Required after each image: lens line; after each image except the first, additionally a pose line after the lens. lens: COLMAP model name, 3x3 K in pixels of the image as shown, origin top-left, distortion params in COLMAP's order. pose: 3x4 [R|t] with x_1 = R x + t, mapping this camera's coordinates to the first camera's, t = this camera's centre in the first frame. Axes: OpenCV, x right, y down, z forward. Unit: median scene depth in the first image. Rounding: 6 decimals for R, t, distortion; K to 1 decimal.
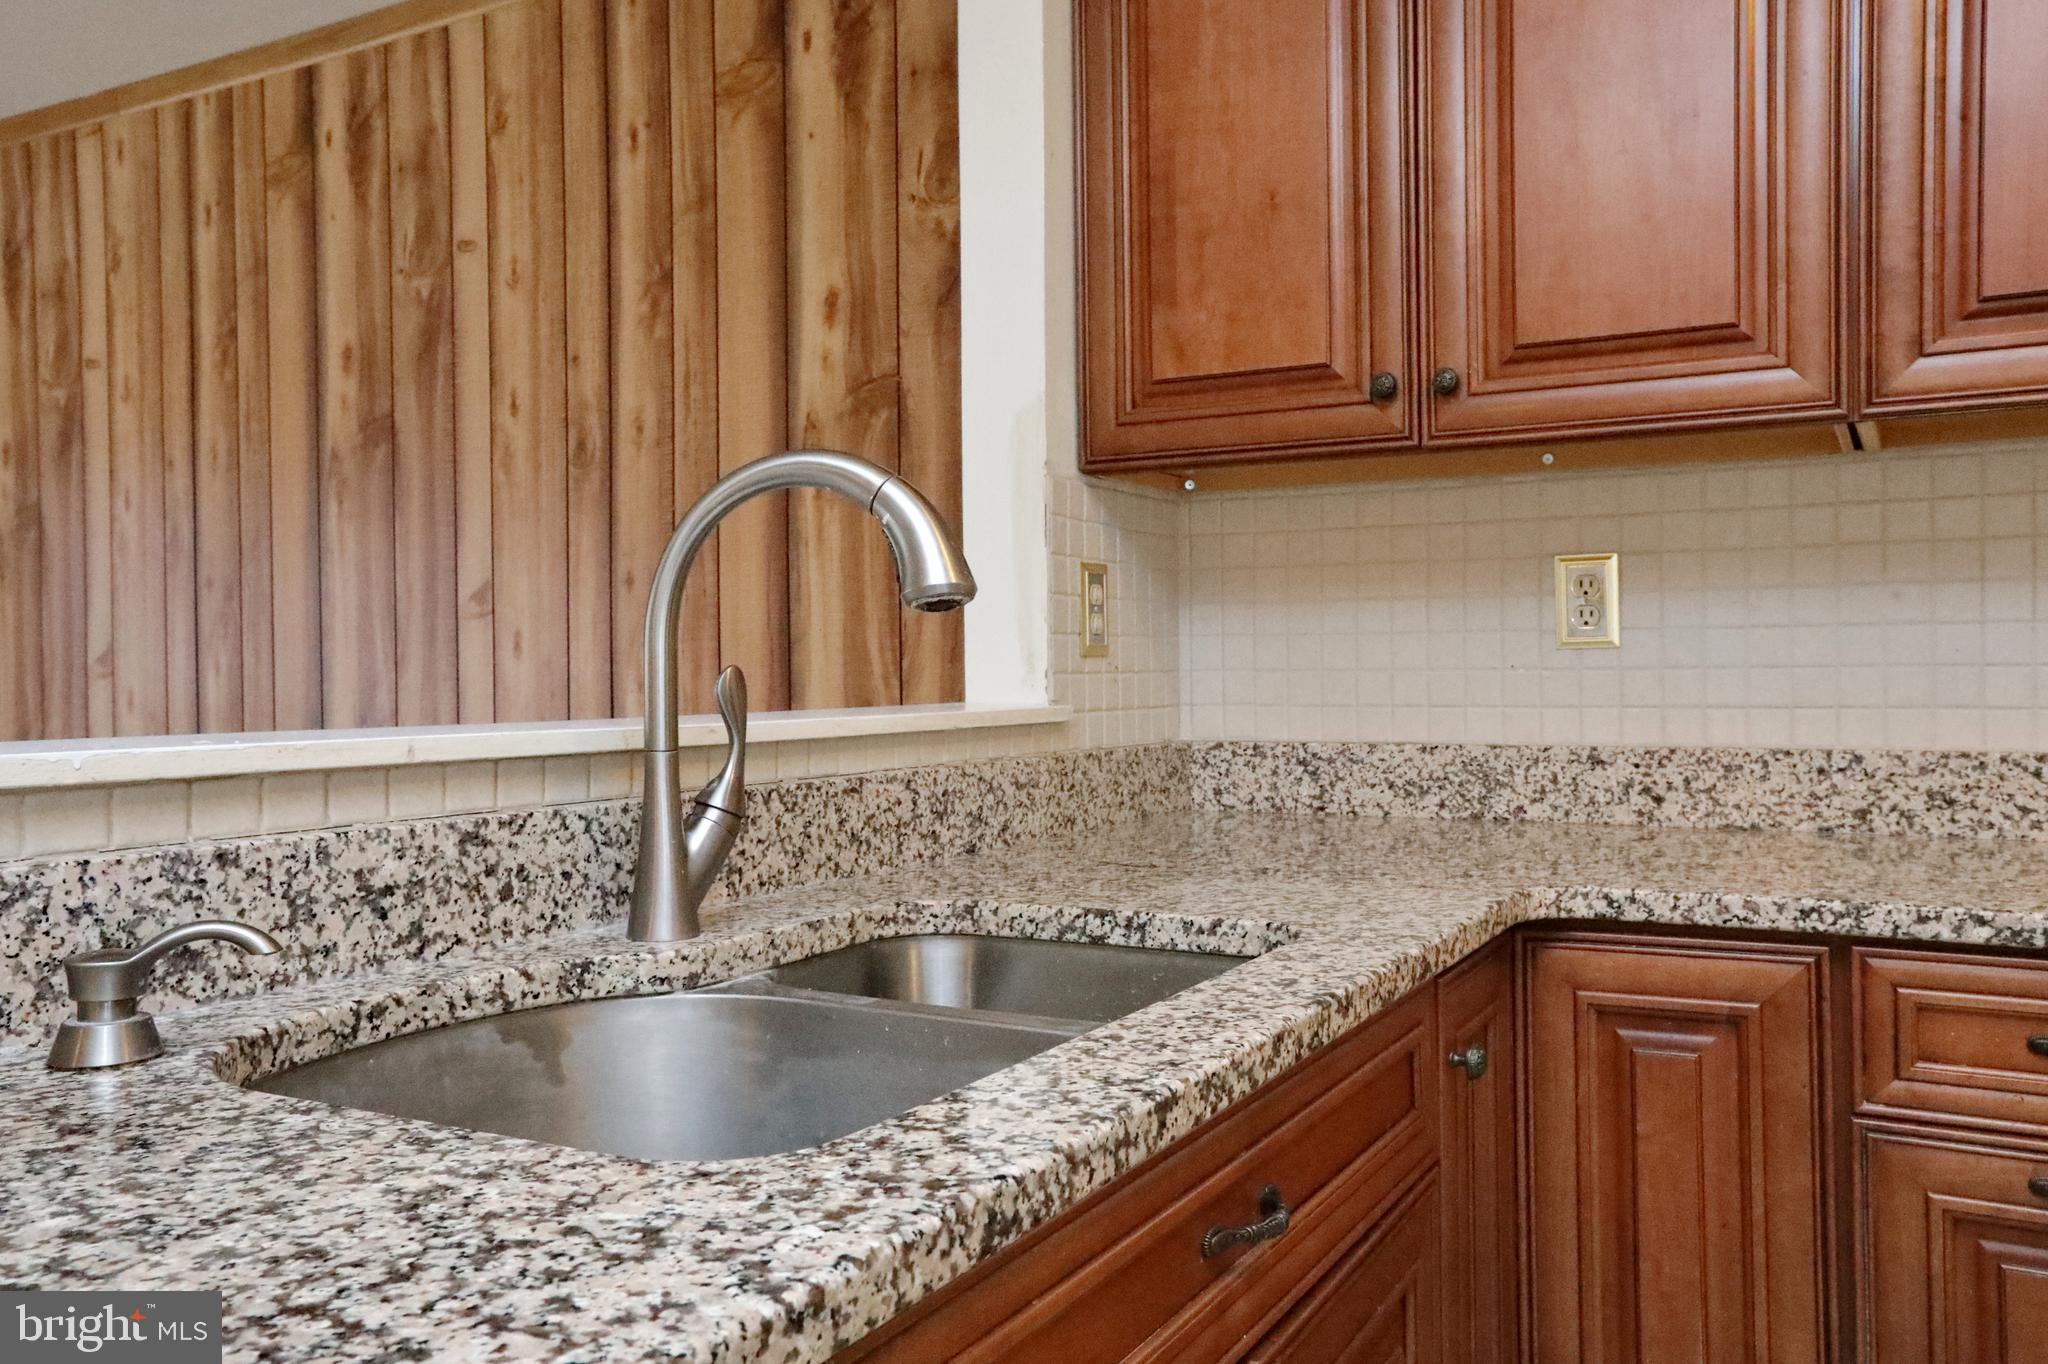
lens RADIAL K [[1569.4, 0, 1024.0], [0, 1569.4, 682.0], [0, 0, 1]] dist [-0.000711, 0.002560]
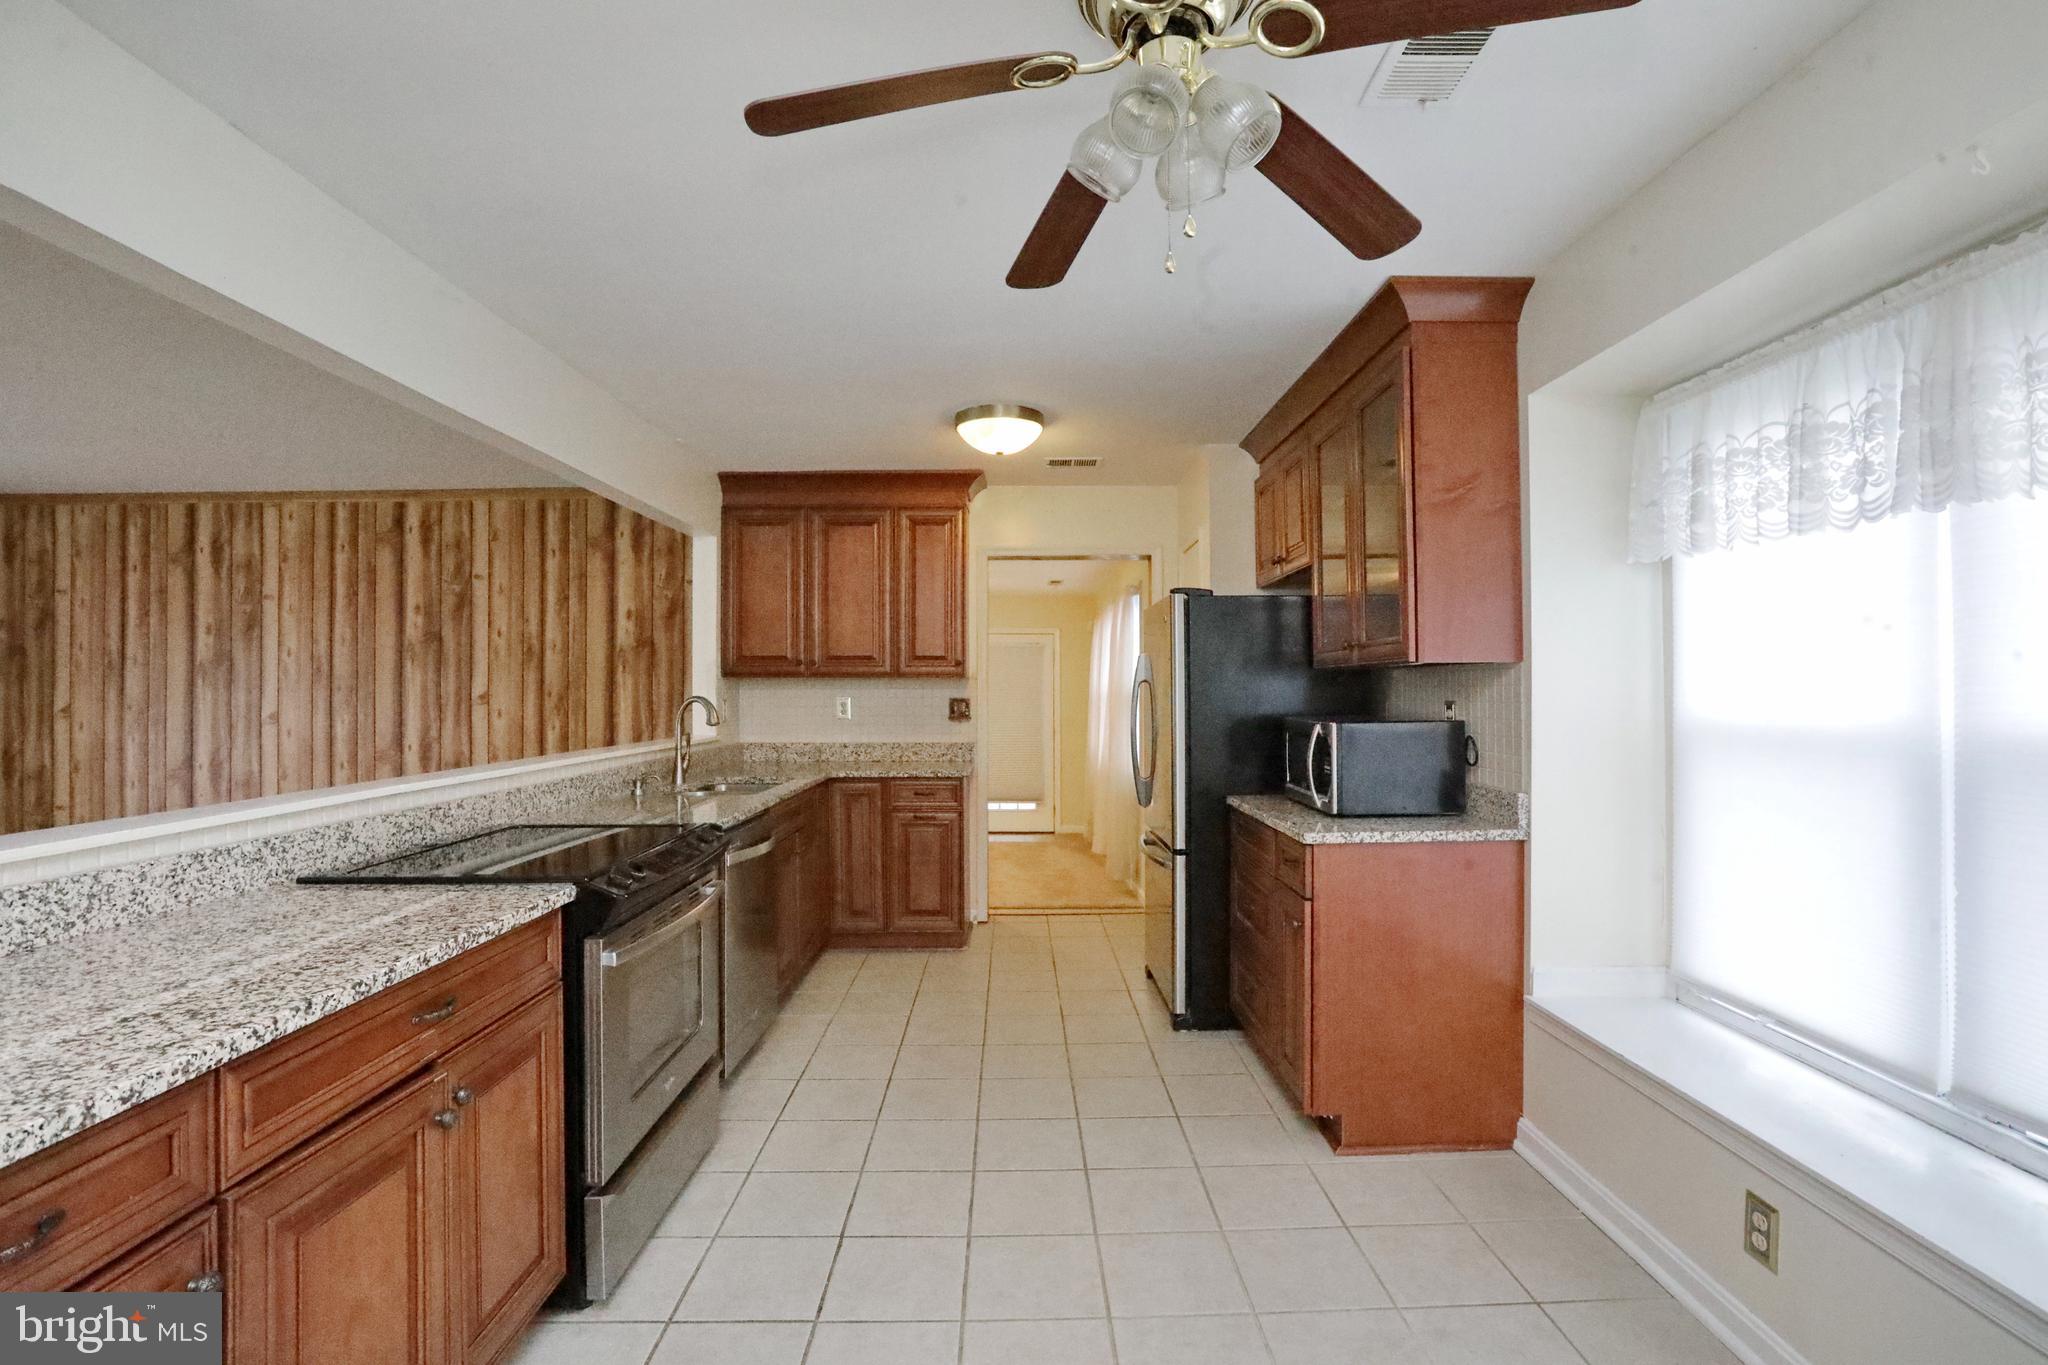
lens RADIAL K [[919.3, 0, 1018.7], [0, 919.3, 677.4], [0, 0, 1]] dist [-0.000259, 0.000100]
pose [[0.871123, 0.016507, 0.490788, -0.319617], [-0.005270, 0.999692, -0.024270, -0.055540], [-0.491037, 0.018556, 0.870941, -0.991146]]
